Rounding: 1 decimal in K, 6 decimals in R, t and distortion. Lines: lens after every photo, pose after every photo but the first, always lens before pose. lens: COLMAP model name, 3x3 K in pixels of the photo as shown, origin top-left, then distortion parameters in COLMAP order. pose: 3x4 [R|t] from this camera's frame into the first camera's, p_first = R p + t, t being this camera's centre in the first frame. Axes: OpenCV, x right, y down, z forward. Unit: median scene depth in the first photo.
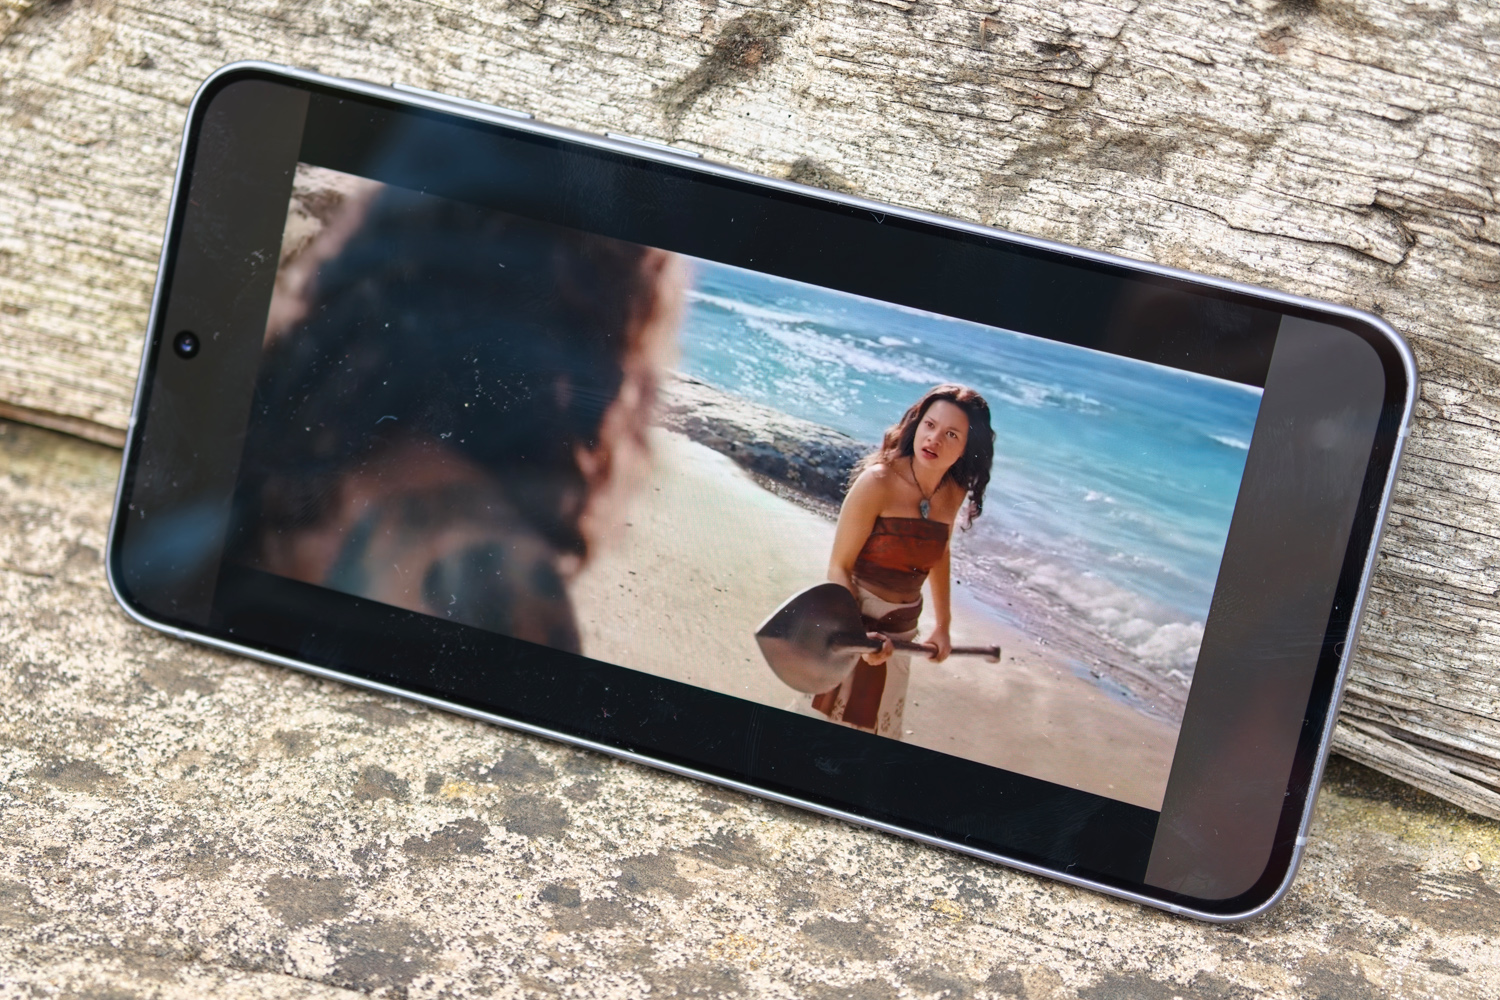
lens RADIAL K [[3122.9, 0, 750.0], [0, 3122.9, 500.0], [0, 0, 1]] dist [0.037596, -0.267877]
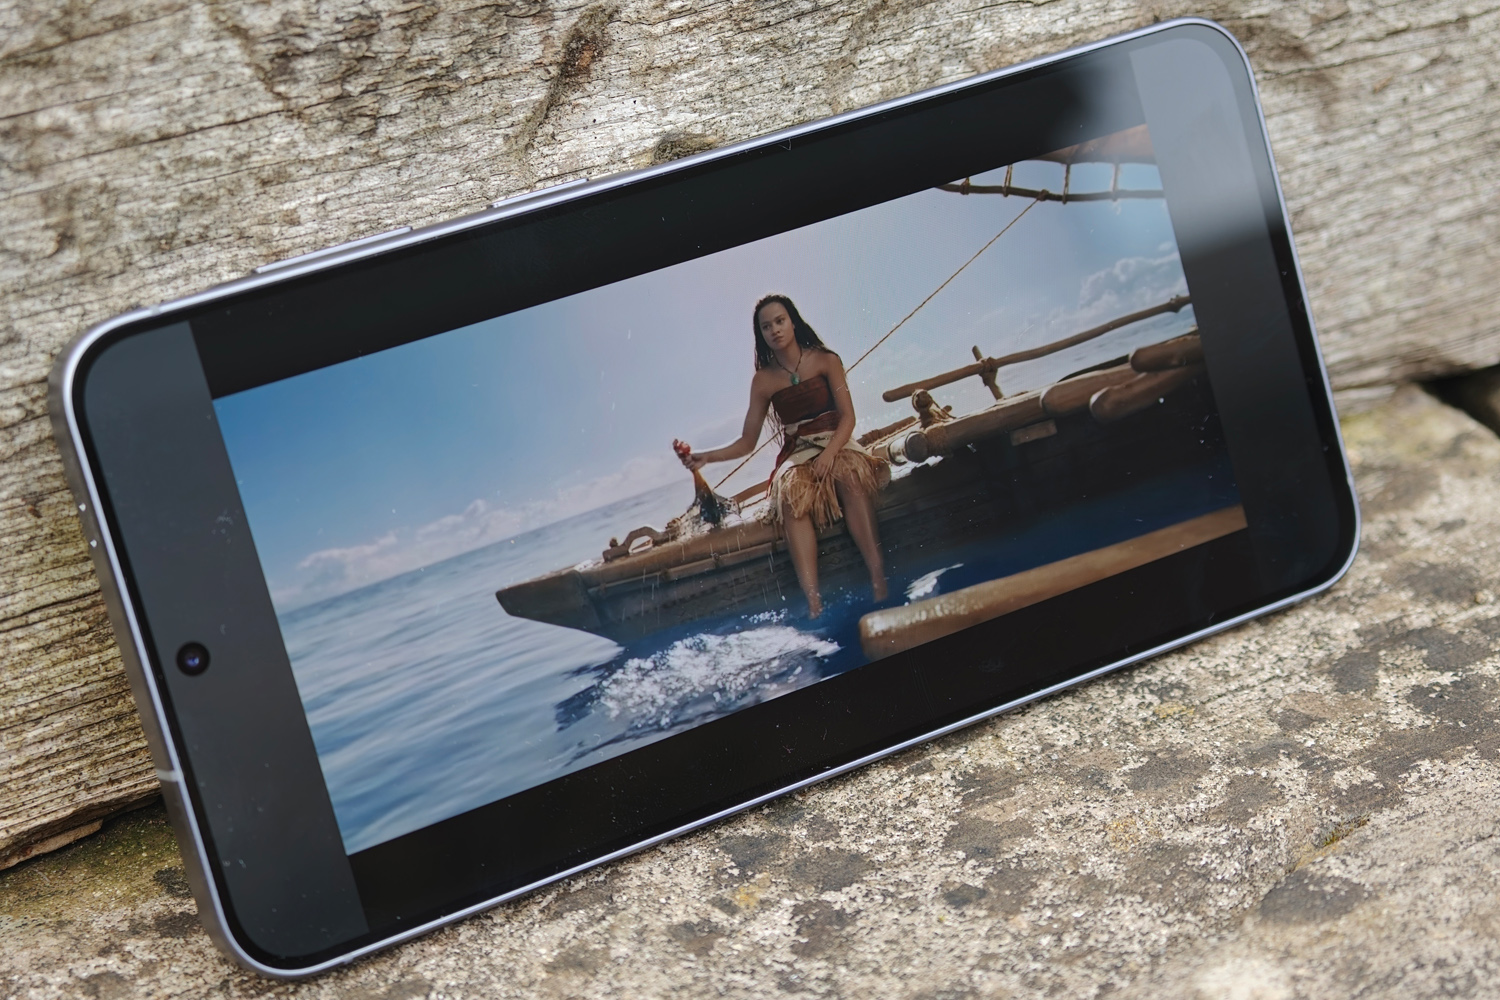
lens RADIAL K [[3122.9, 0, 750.0], [0, 3122.9, 500.0], [0, 0, 1]] dist [0.037596, -0.267877]
pose [[0.660591, -0.477667, 0.579183, -0.573008], [0.496824, 0.856527, 0.139743, -0.135291], [-0.562837, 0.195439, 0.803130, 0.244862]]
